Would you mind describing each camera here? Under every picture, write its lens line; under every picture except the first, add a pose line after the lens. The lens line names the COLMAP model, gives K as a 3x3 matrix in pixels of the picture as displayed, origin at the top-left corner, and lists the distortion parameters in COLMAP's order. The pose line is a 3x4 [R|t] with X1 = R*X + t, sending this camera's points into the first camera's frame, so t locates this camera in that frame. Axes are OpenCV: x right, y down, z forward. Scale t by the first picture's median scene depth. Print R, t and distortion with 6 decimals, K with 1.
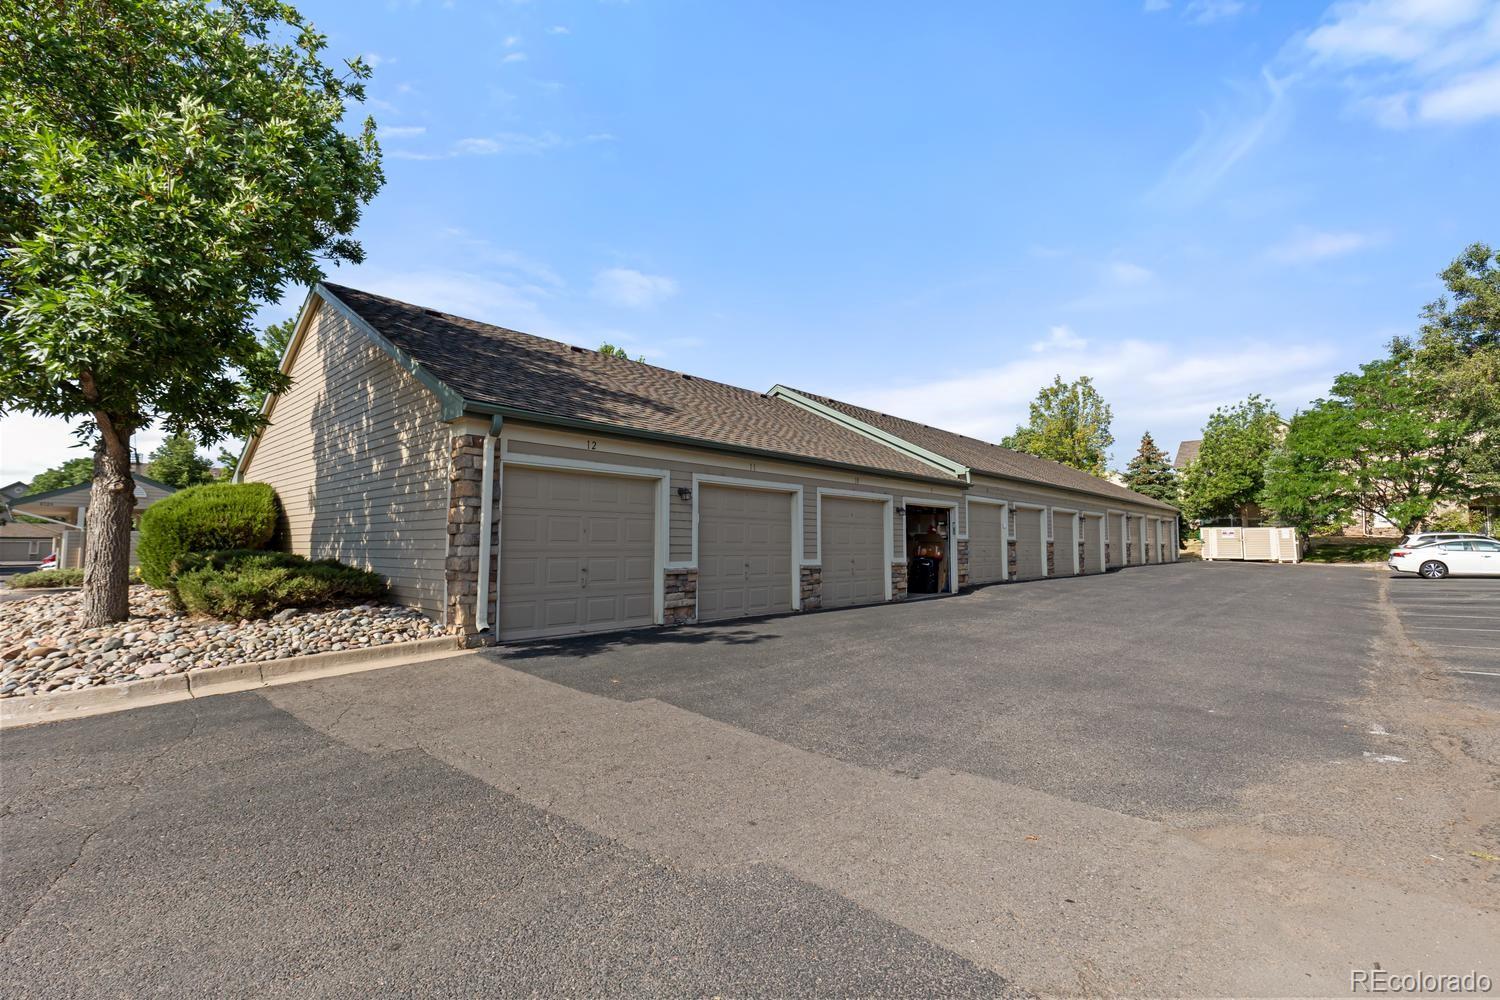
lens RADIAL K [[671.6, 0, 749.3], [0, 671.6, 502.6], [0, 0, 1]] dist [0.000998, -0.000353]
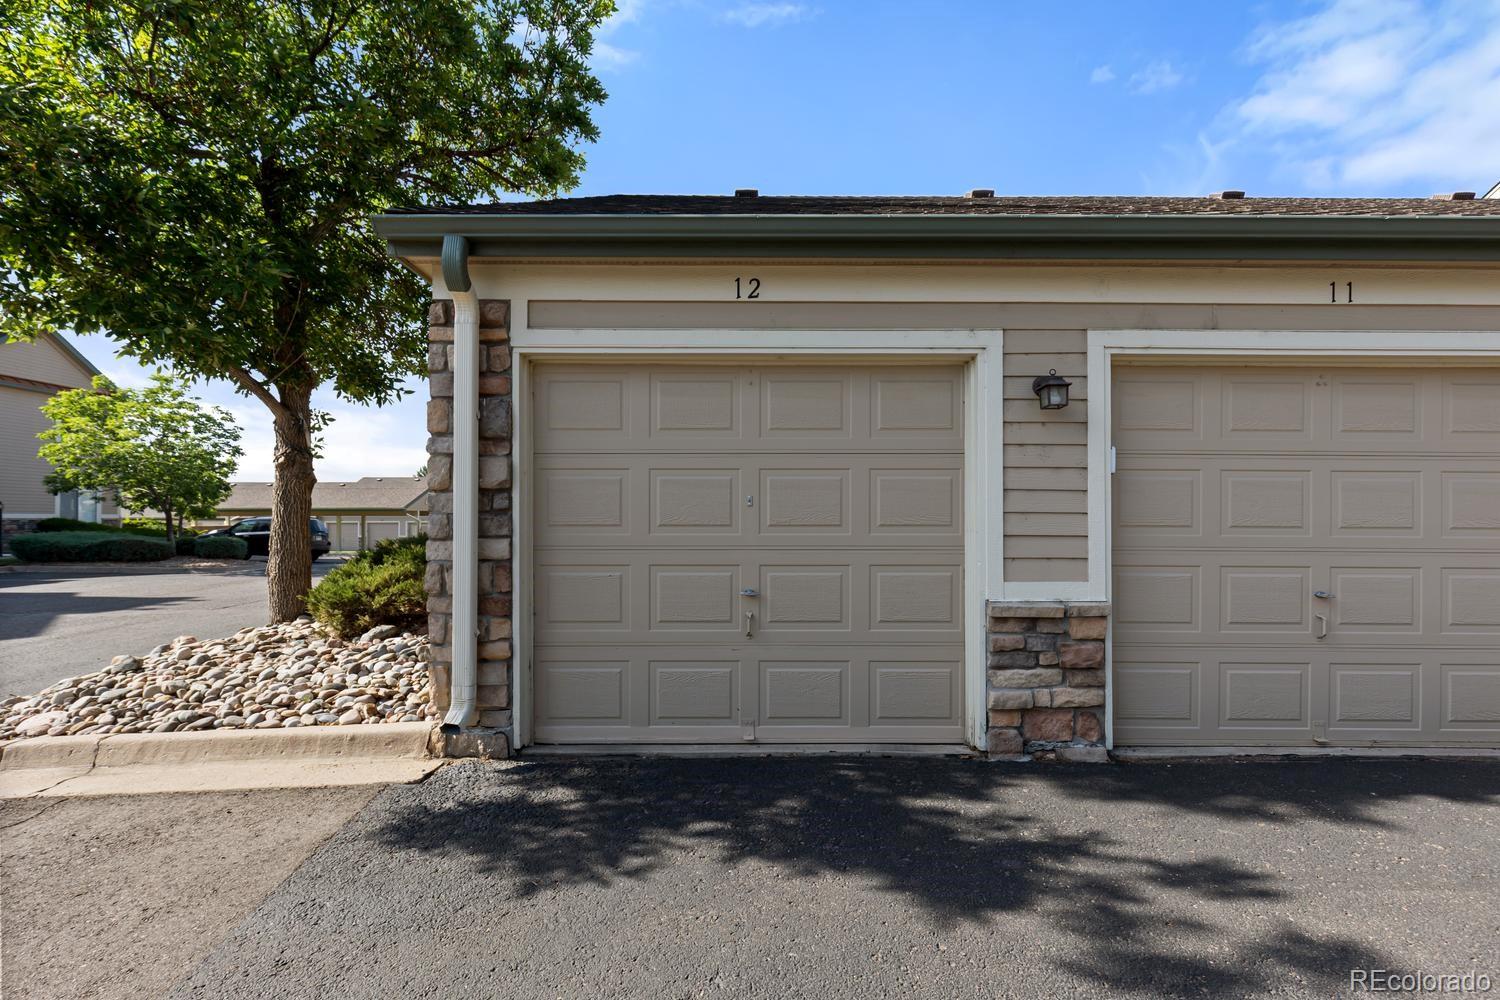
lens RADIAL K [[677.2, 0, 753.2], [0, 677.2, 518.1], [0, 0, 1]] dist [0.002543, -0.000089]
pose [[0.679504, -0.001960, -0.733669, 0.058241], [0.048498, 0.997929, 0.042252, 0.031186], [0.732067, -0.064291, 0.678192, 0.654551]]
